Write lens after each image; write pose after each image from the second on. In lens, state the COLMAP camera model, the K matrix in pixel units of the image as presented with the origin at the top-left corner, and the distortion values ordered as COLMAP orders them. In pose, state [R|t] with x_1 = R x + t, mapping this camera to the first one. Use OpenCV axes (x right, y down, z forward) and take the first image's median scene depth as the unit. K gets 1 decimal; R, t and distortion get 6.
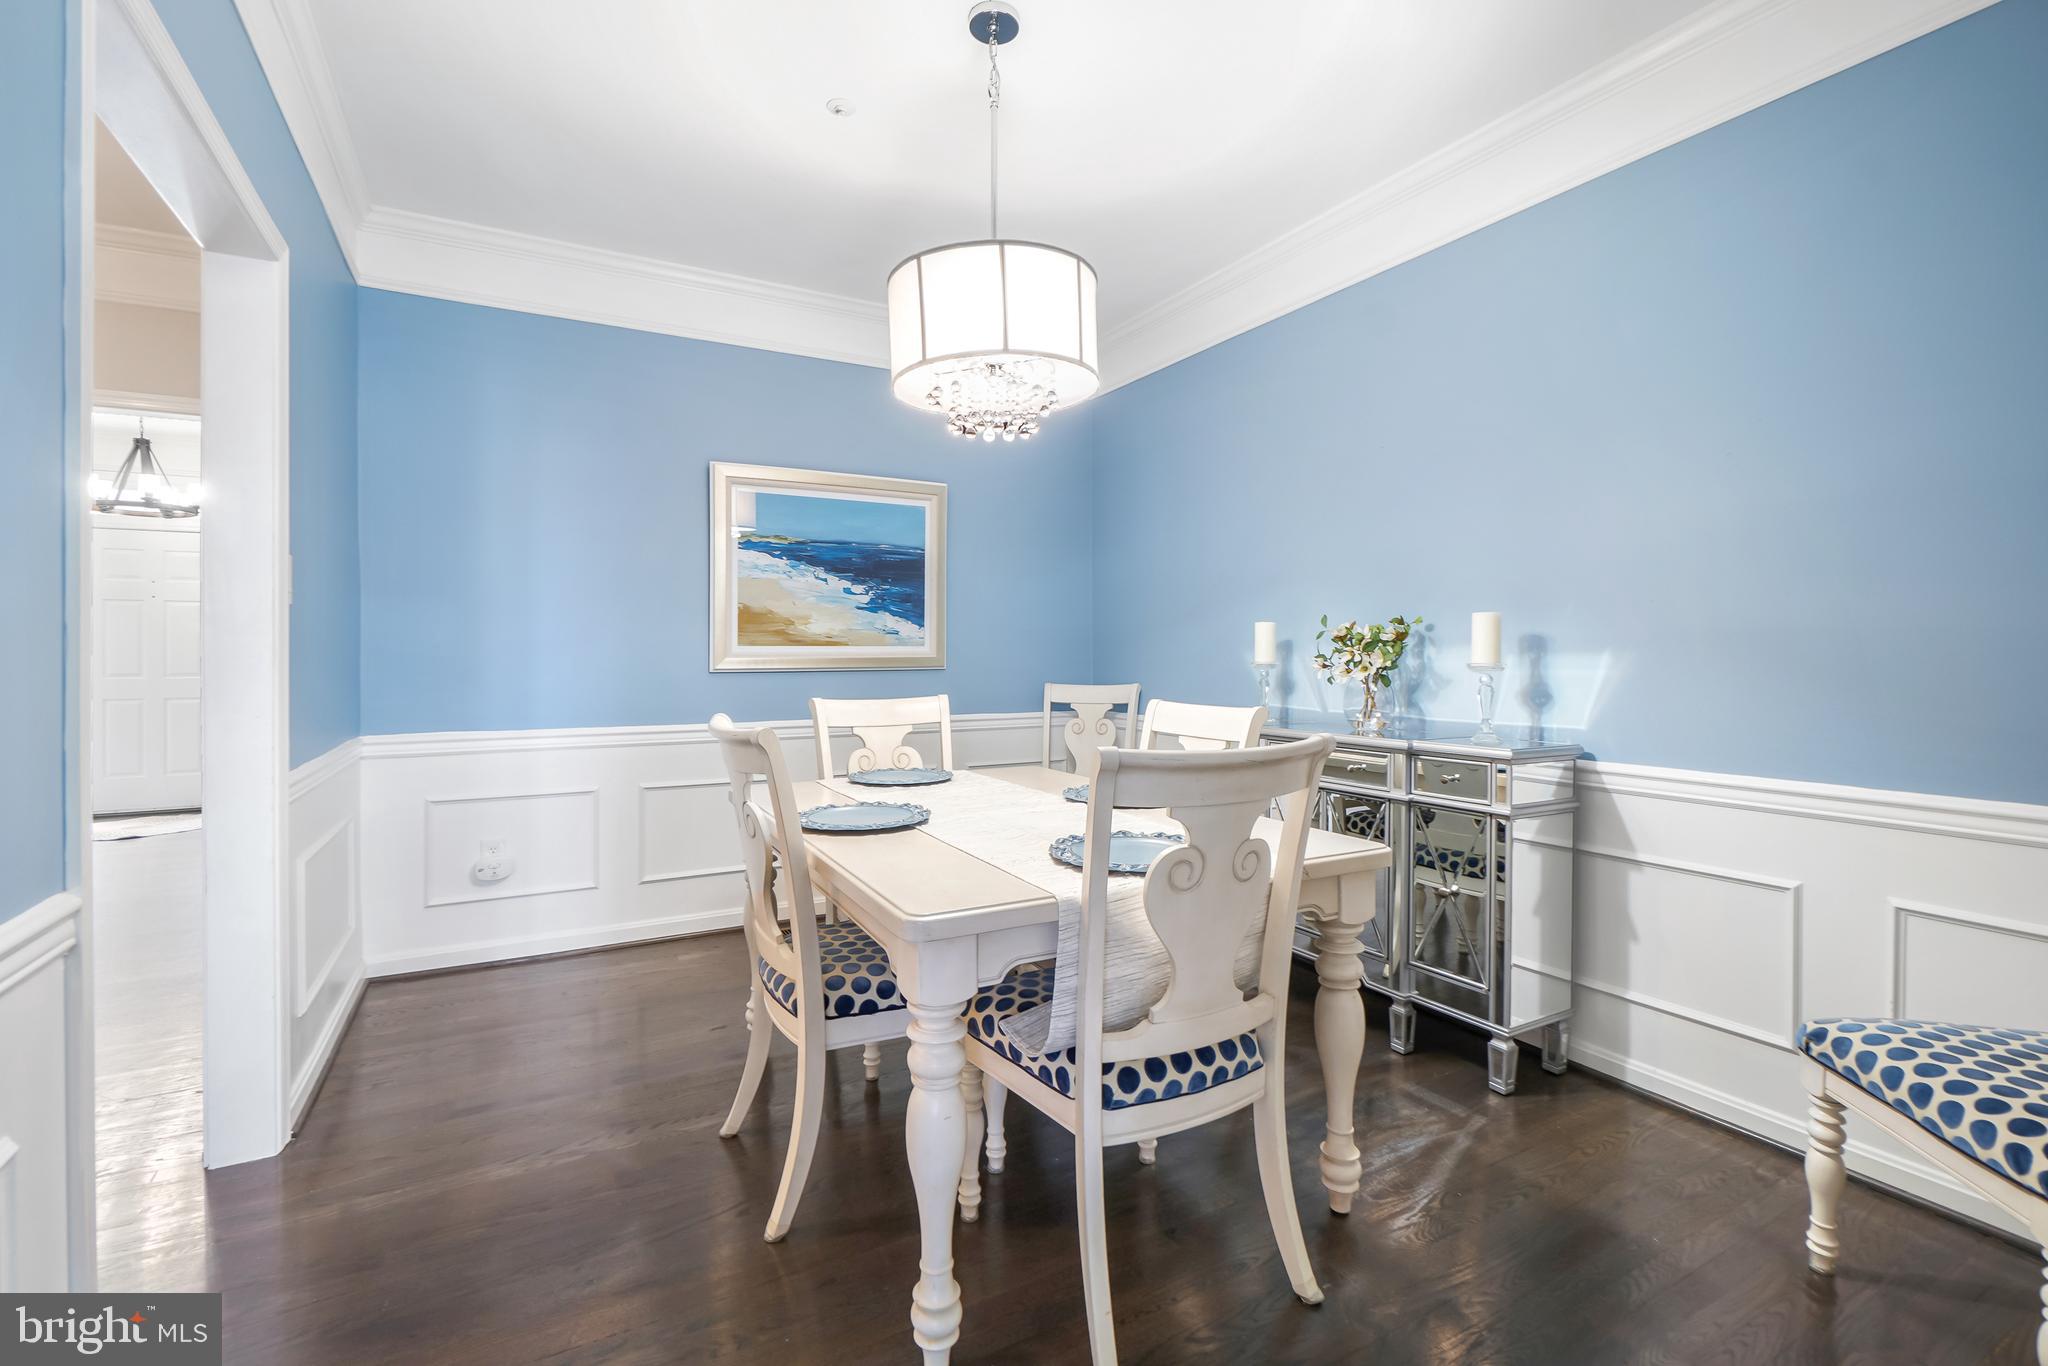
lens RADIAL K [[904.8, 0, 1019.6], [0, 904.8, 677.1], [0, 0, 1]] dist [-0.055357, 0.020705]
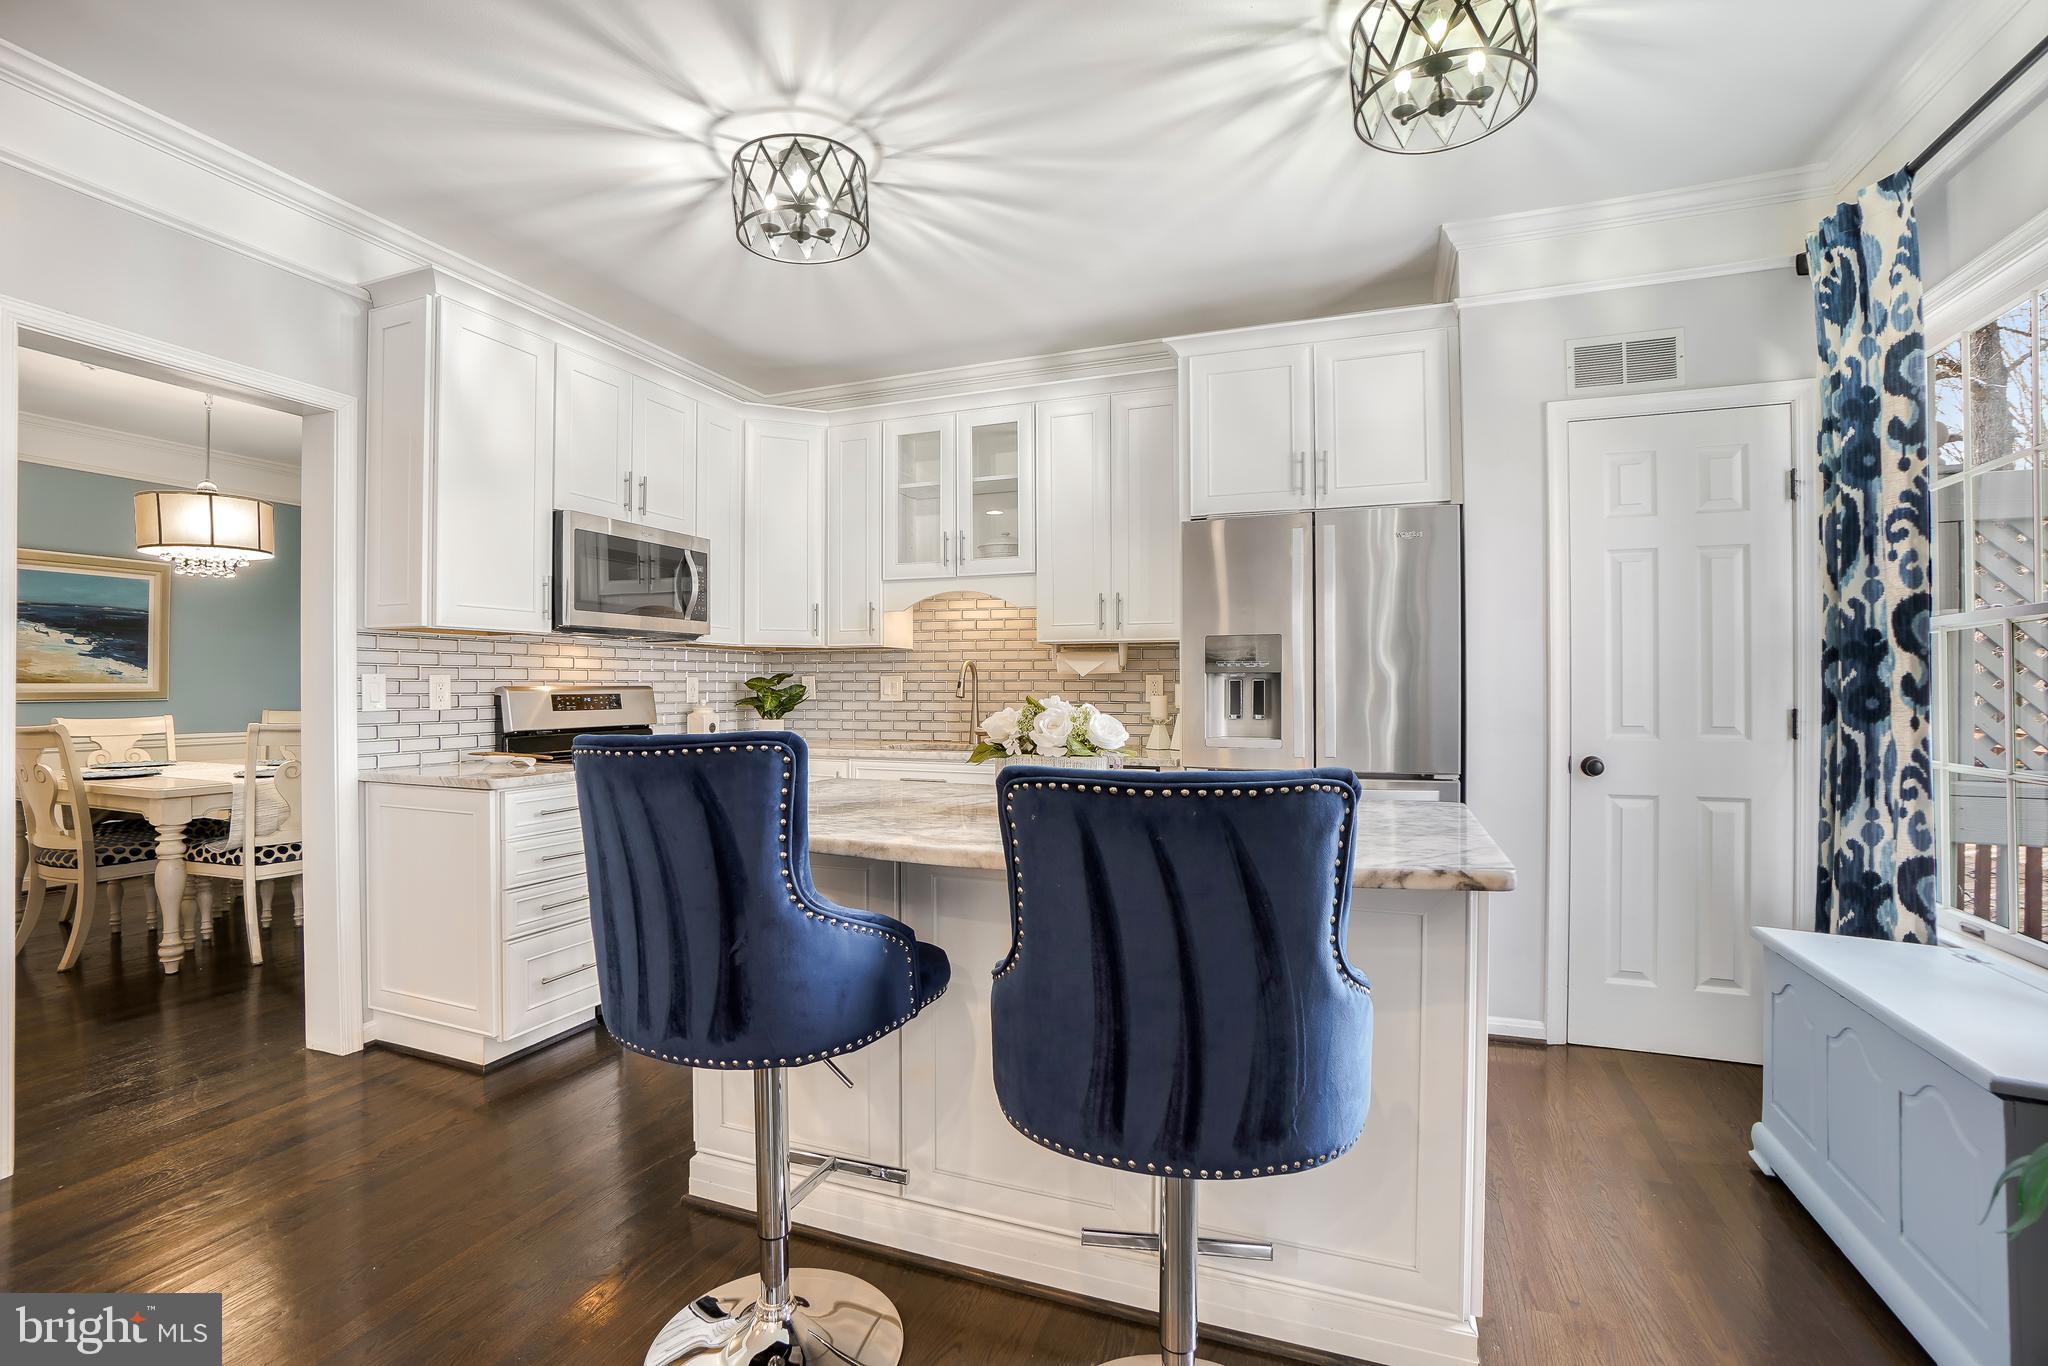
lens RADIAL K [[901.9, 0, 1005.7], [0, 901.9, 684.7], [0, 0, 1]] dist [-0.056761, 0.019308]
pose [[0.770148, -0.000227, 0.637865, 0.119987], [0.018976, 0.999565, -0.022556, 0.046960], [-0.637583, 0.029476, 0.769818, -1.820698]]
